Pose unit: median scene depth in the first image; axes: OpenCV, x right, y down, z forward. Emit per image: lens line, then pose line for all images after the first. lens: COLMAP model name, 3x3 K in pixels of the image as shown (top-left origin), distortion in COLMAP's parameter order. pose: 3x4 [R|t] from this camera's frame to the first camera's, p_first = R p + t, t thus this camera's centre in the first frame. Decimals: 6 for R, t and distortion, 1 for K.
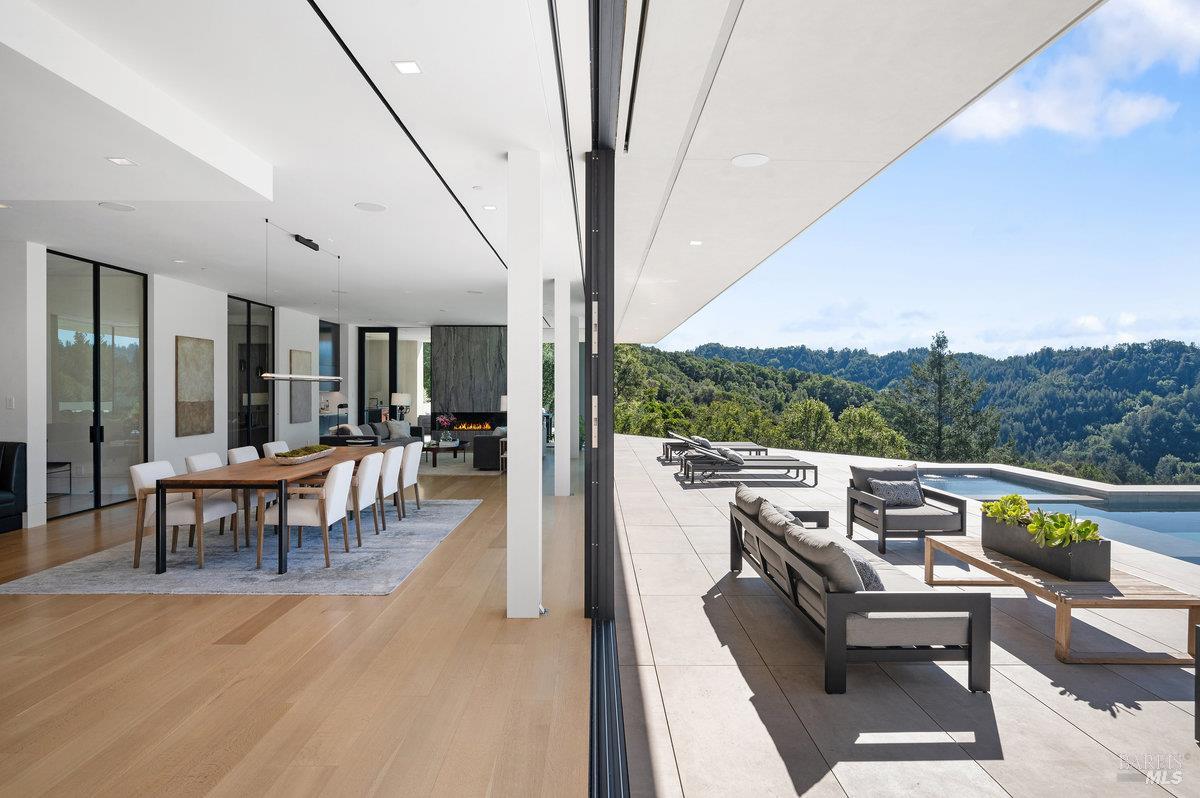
lens RADIAL K [[657.8, 0, 600.0], [0, 657.8, 399.0], [0, 0, 1]] dist [-0.002454, -0.000172]
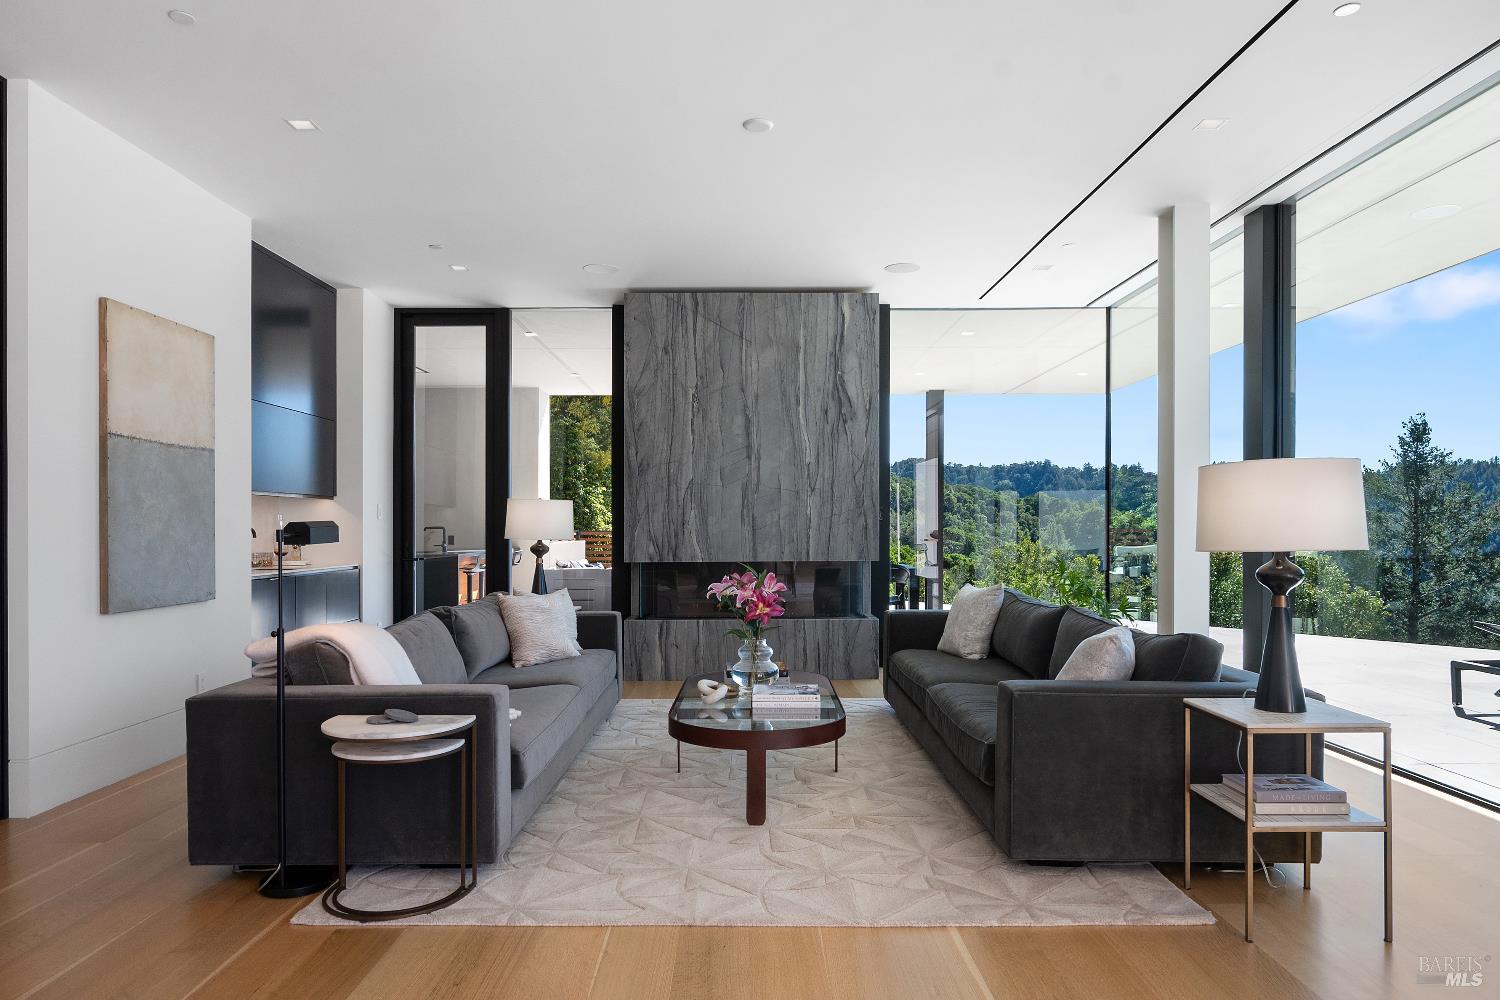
lens RADIAL K [[956.8, 0, 749.4], [0, 956.8, 509.3], [0, 0, 1]] dist [0.007009, 0.001564]
pose [[0.999974, -0.007051, -0.001426, -0.186179], [0.007000, 0.999435, -0.032888, 0.009816], [0.001657, 0.032878, 0.999458, 0.512951]]
